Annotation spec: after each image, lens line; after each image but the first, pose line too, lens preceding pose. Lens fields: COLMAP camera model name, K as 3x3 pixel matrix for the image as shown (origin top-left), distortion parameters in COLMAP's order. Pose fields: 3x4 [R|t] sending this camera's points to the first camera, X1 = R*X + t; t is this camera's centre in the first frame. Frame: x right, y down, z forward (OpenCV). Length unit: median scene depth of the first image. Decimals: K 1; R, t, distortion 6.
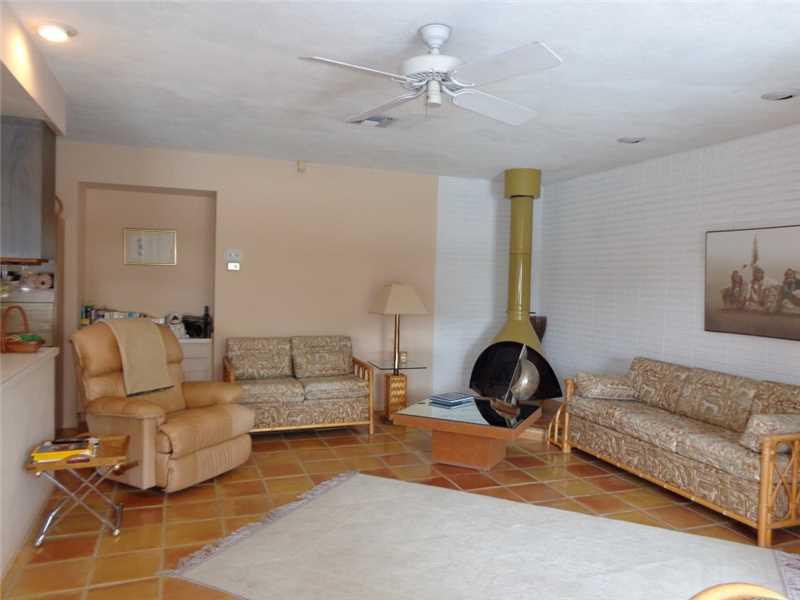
lens RADIAL K [[594.6, 0, 406.8], [0, 594.6, 298.1], [0, 0, 1]] dist [-0.003820, 0.000018]
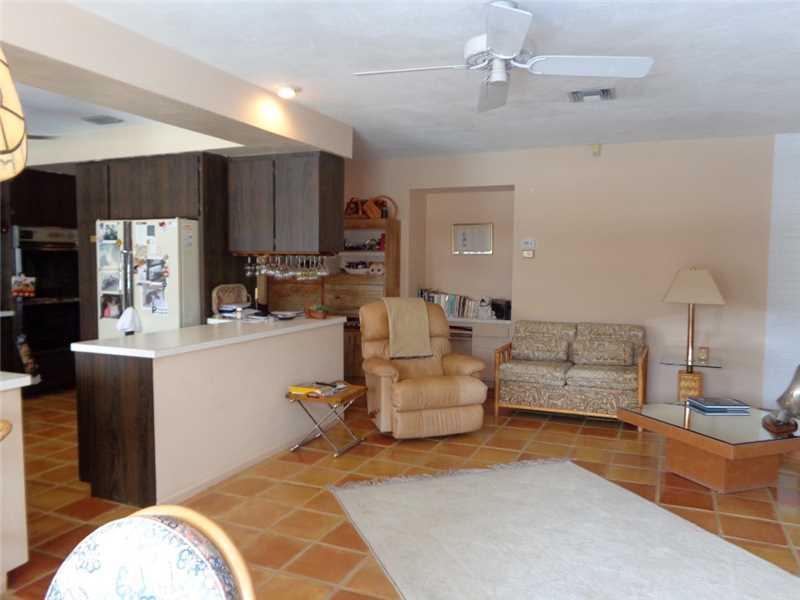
lens RADIAL K [[594.6, 0, 406.8], [0, 594.6, 298.1], [0, 0, 1]] dist [-0.003820, 0.000018]
pose [[0.720122, 0.023536, -0.693448, 0.354060], [-0.013493, 0.999711, 0.019919, 0.009146], [0.693716, -0.004987, 0.720231, 0.098836]]
